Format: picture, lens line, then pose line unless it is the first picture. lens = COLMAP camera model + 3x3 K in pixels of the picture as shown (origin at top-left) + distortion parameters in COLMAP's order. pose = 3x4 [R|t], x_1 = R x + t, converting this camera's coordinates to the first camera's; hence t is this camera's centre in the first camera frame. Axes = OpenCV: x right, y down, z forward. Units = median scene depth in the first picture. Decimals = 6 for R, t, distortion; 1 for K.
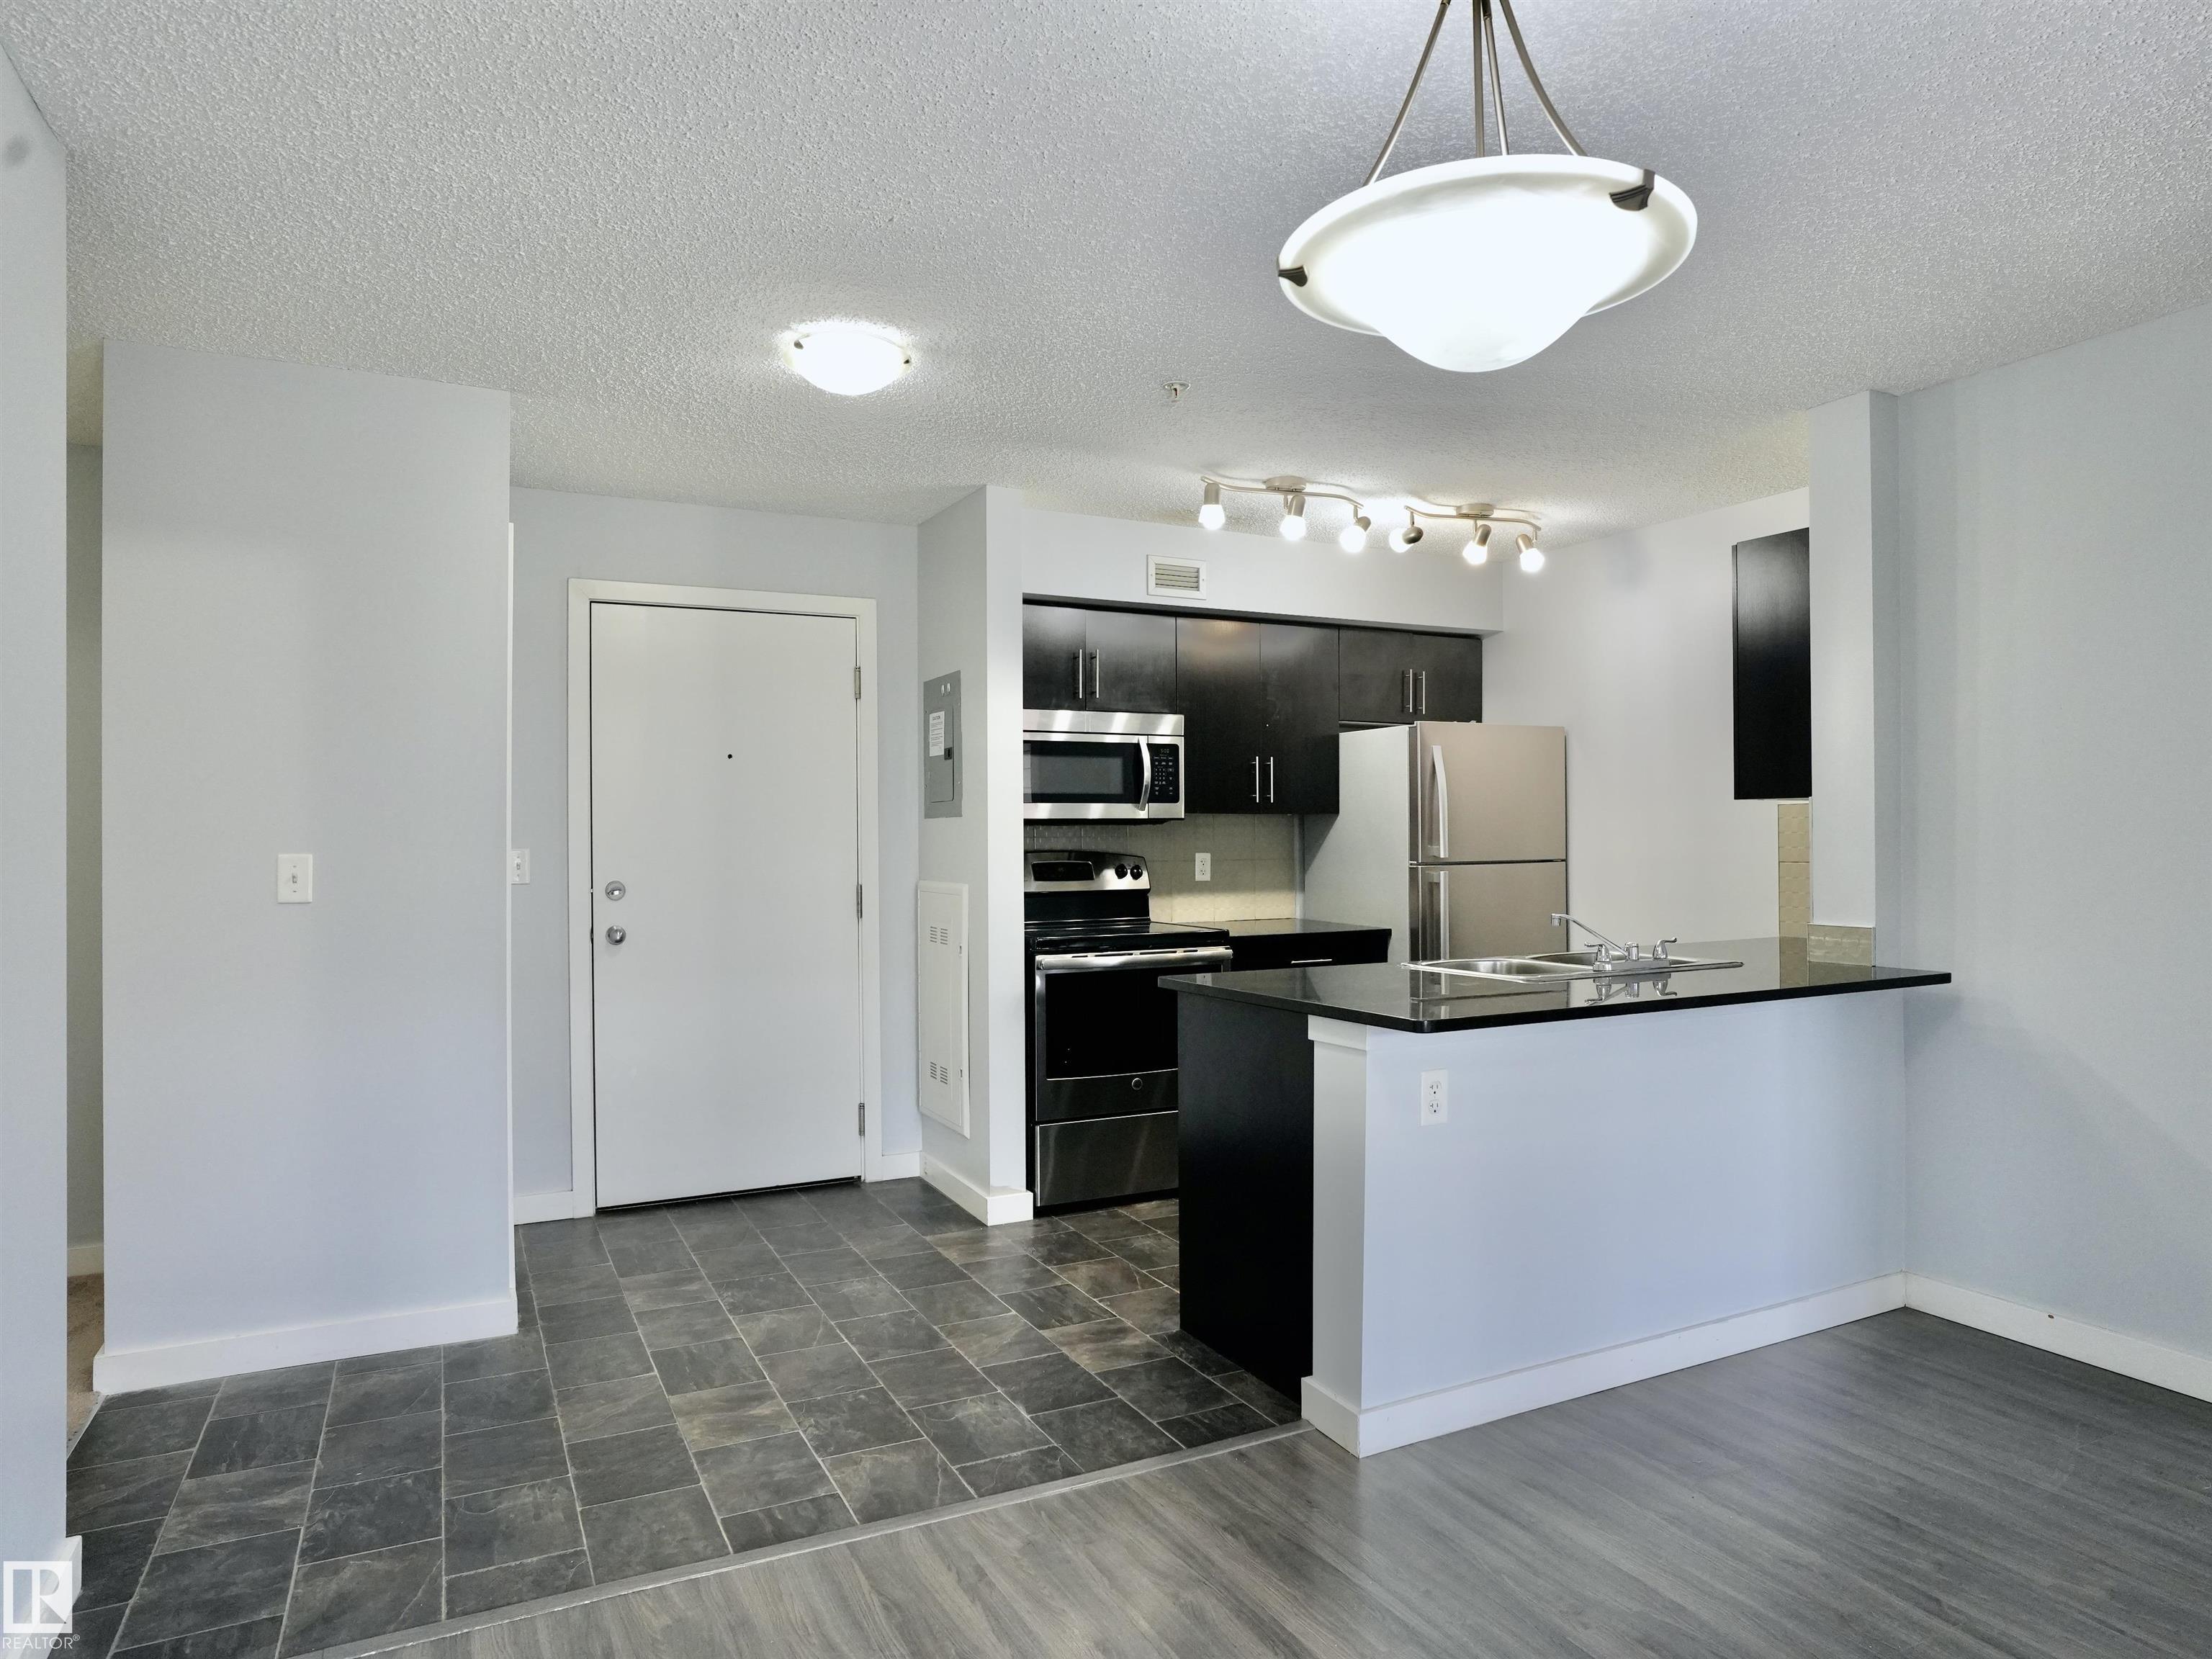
lens RADIAL K [[1354.1, 0, 1106.0], [0, 1354.1, 829.5], [0, 0, 1]] dist [-0.055188, 0.041721]
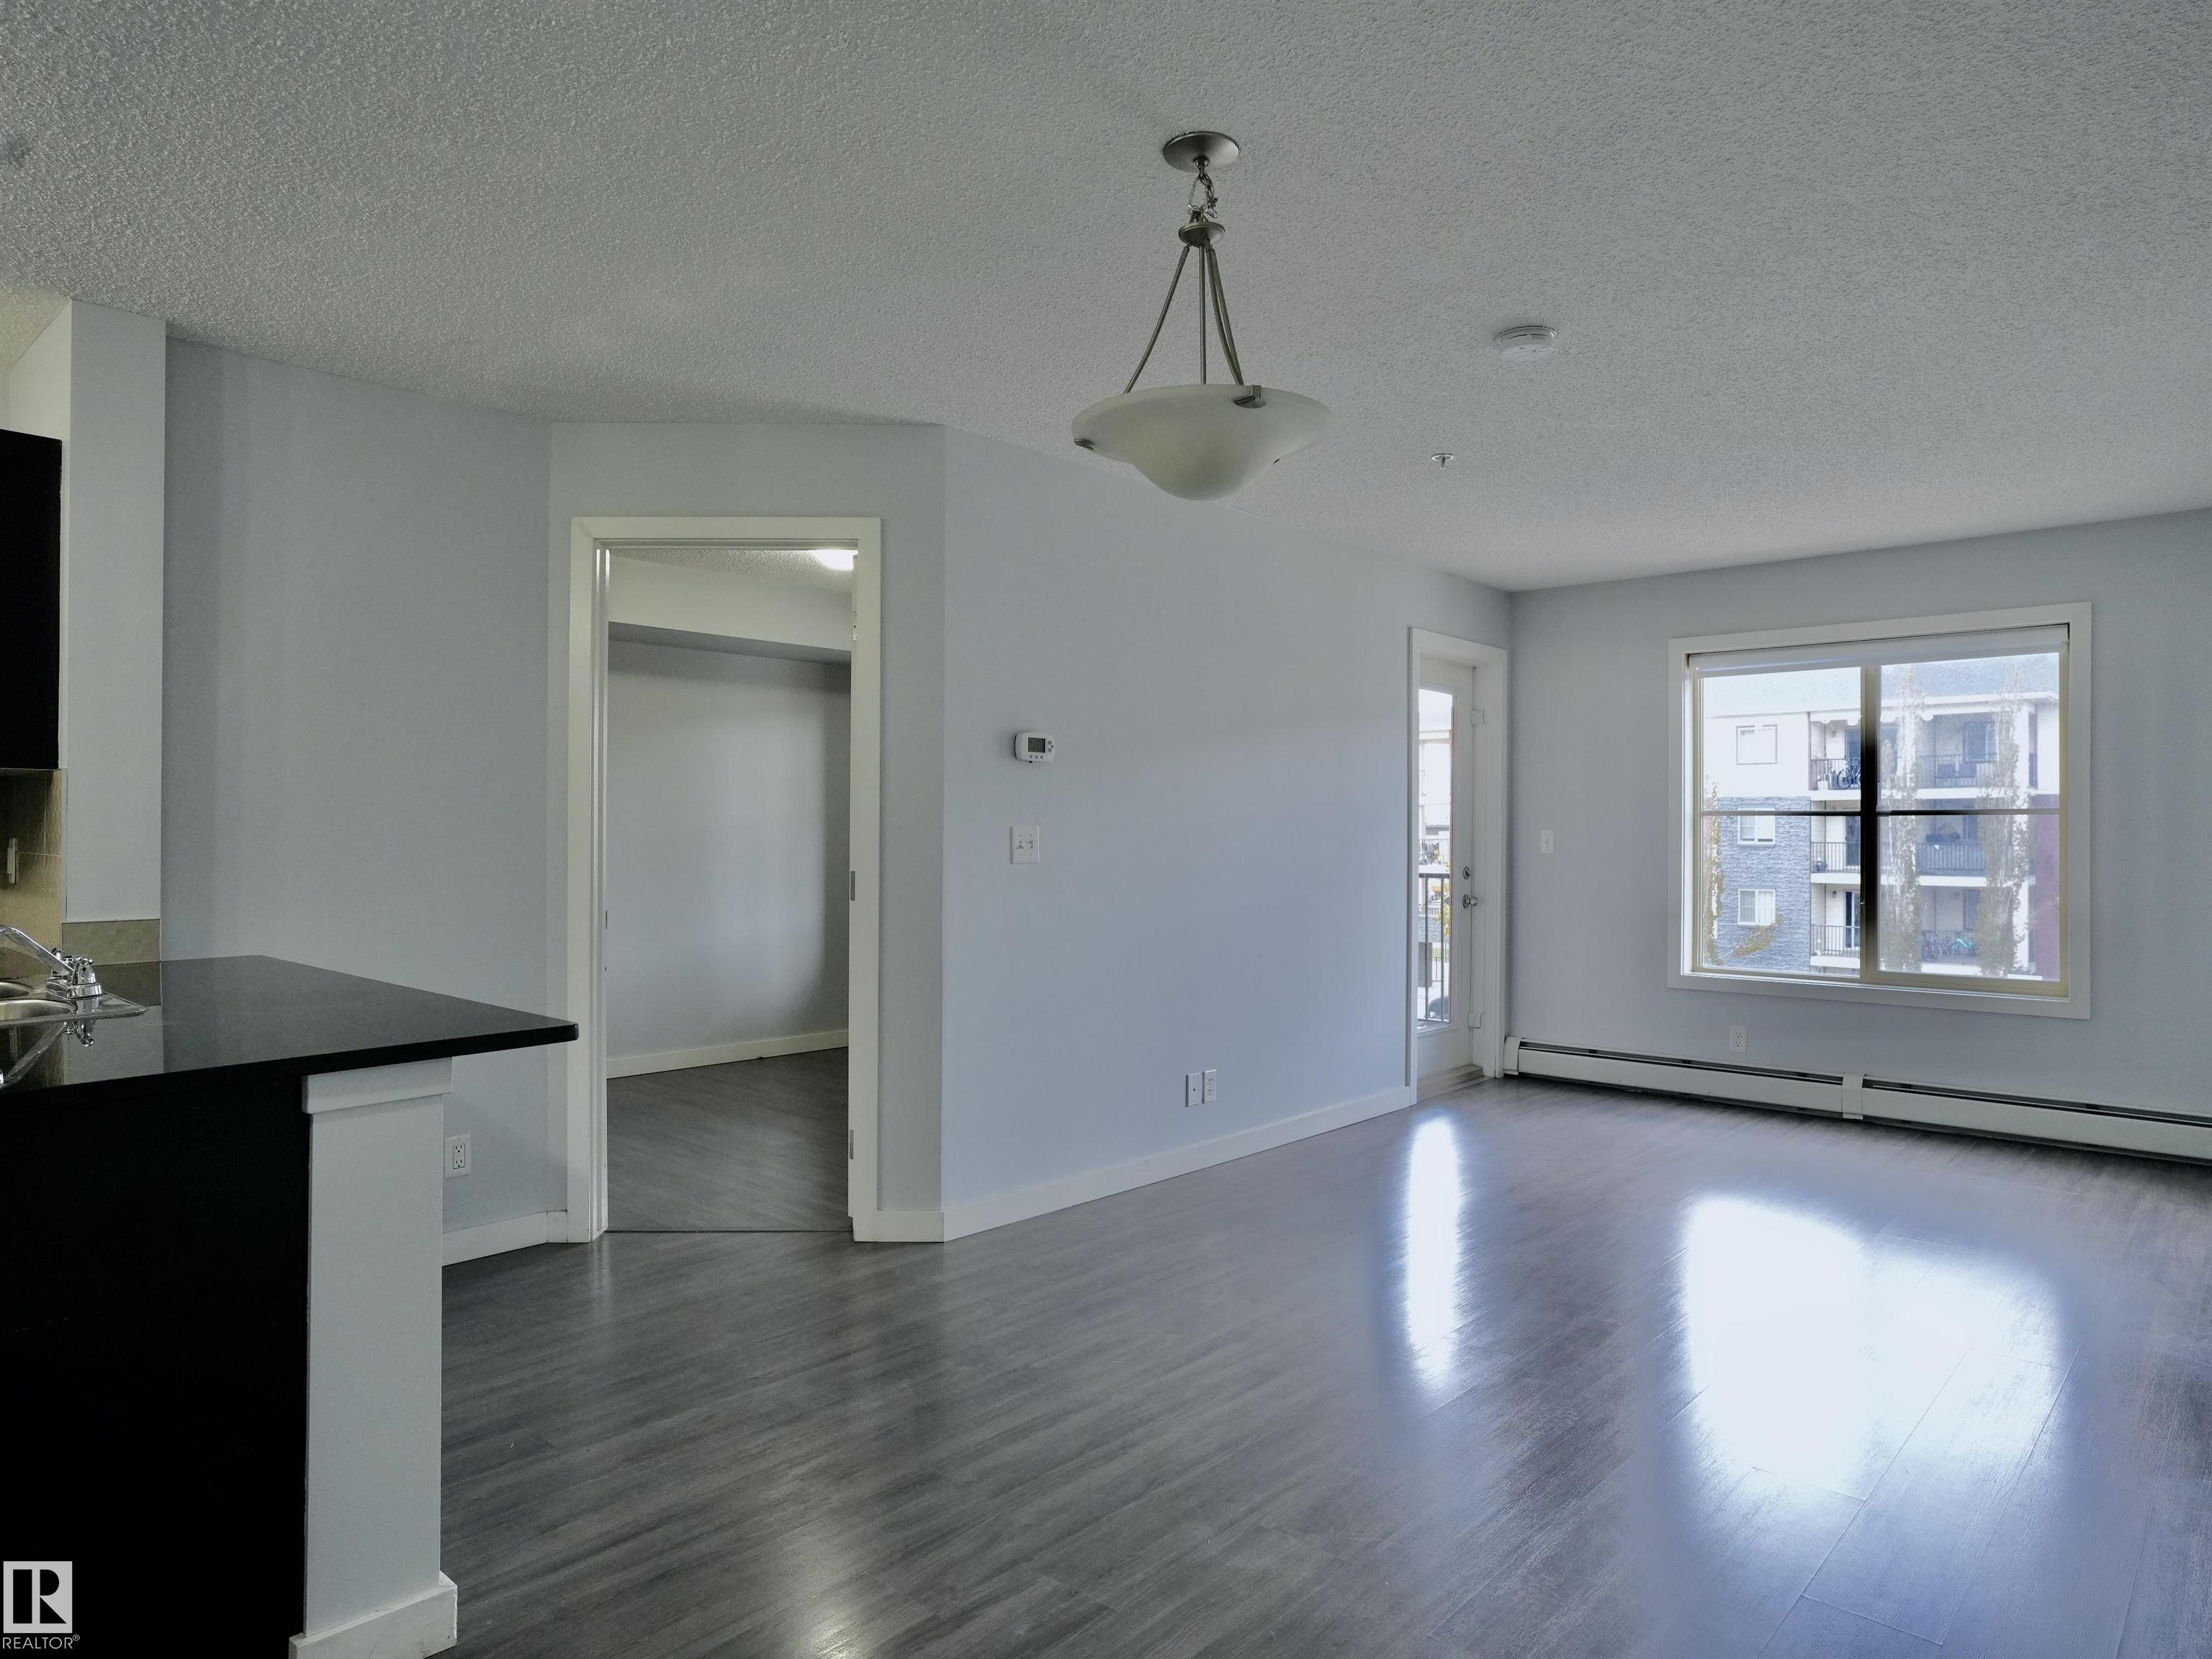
lens RADIAL K [[1354.1, 0, 1106.0], [0, 1354.1, 829.5], [0, 0, 1]] dist [-0.055188, 0.041721]
pose [[-0.364580, 0.009494, 0.931124, -0.364304], [-0.004817, 0.999915, -0.012081, 0.014969], [-0.931160, -0.008890, -0.364503, 0.540902]]
